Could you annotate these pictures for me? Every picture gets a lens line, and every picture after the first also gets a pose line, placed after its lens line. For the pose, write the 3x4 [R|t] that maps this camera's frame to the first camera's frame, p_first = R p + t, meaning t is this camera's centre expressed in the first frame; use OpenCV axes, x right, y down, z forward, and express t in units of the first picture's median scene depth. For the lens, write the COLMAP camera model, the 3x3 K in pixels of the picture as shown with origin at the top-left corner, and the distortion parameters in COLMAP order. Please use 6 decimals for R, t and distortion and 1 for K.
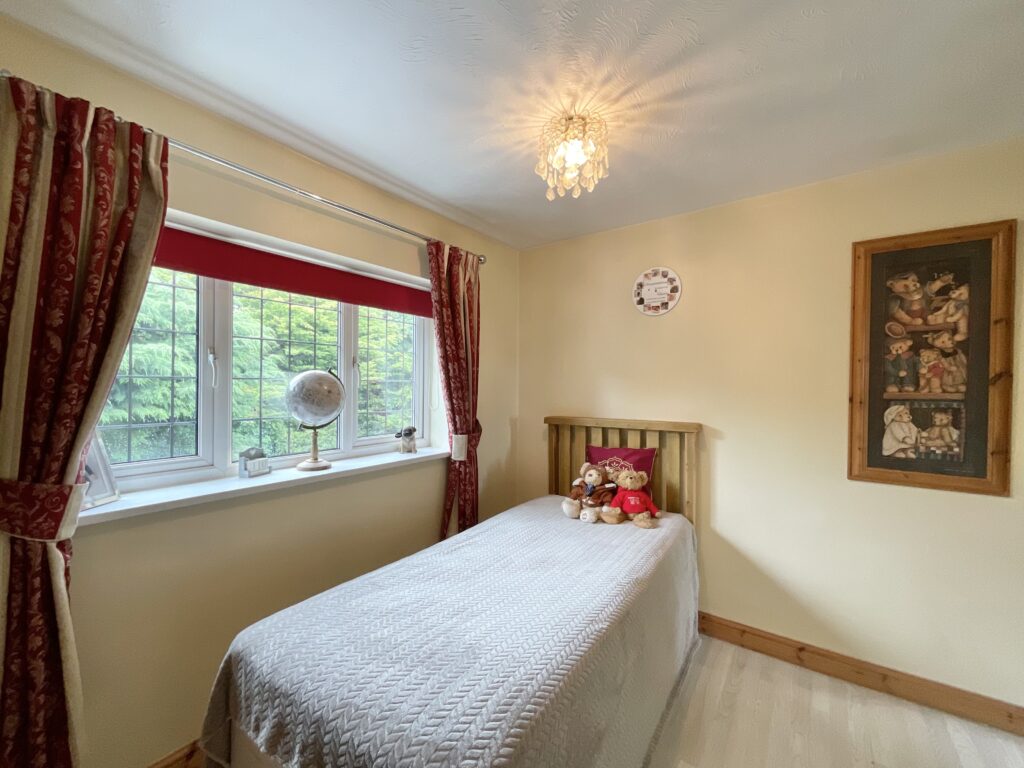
lens RADIAL K [[419.1, 0, 512.0], [0, 419.1, 384.0], [0, 0, 1]] dist [0.000192, 0.000162]
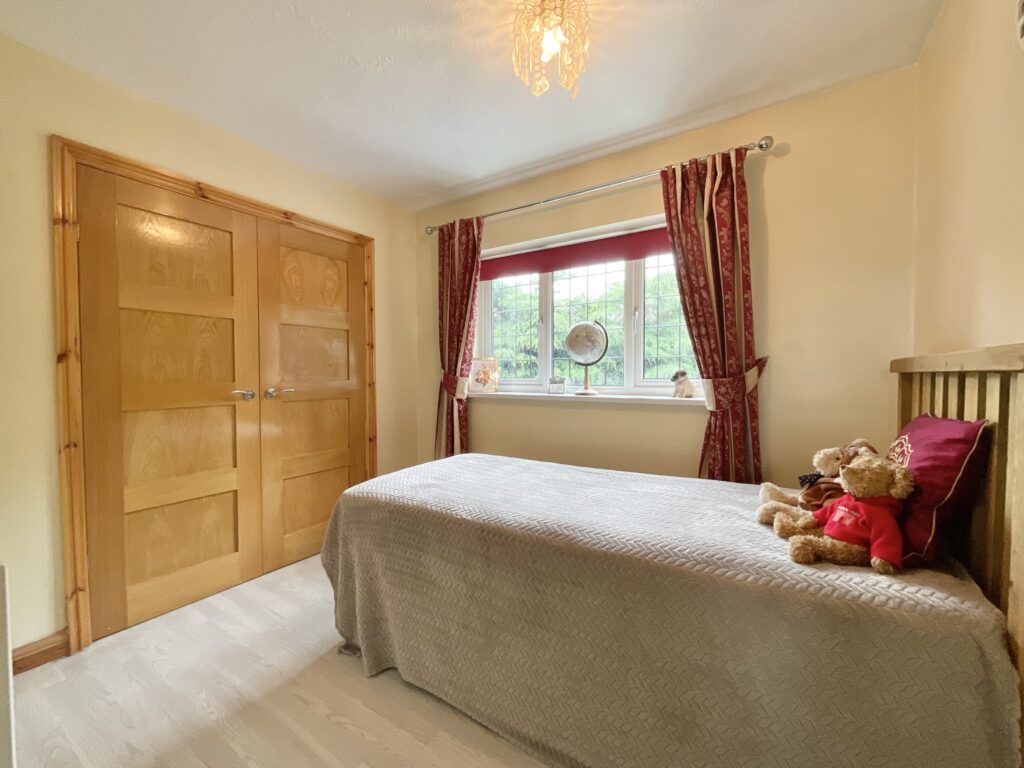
lens RADIAL K [[417.0, 0, 512.0], [0, 417.0, 384.0], [0, 0, 1]] dist [0.001572, 0.000428]
pose [[0.049545, 0.019262, -0.998586, 0.745553], [0.005353, 0.999795, 0.019551, 0.121219], [0.998758, -0.006314, 0.049432, 0.613359]]
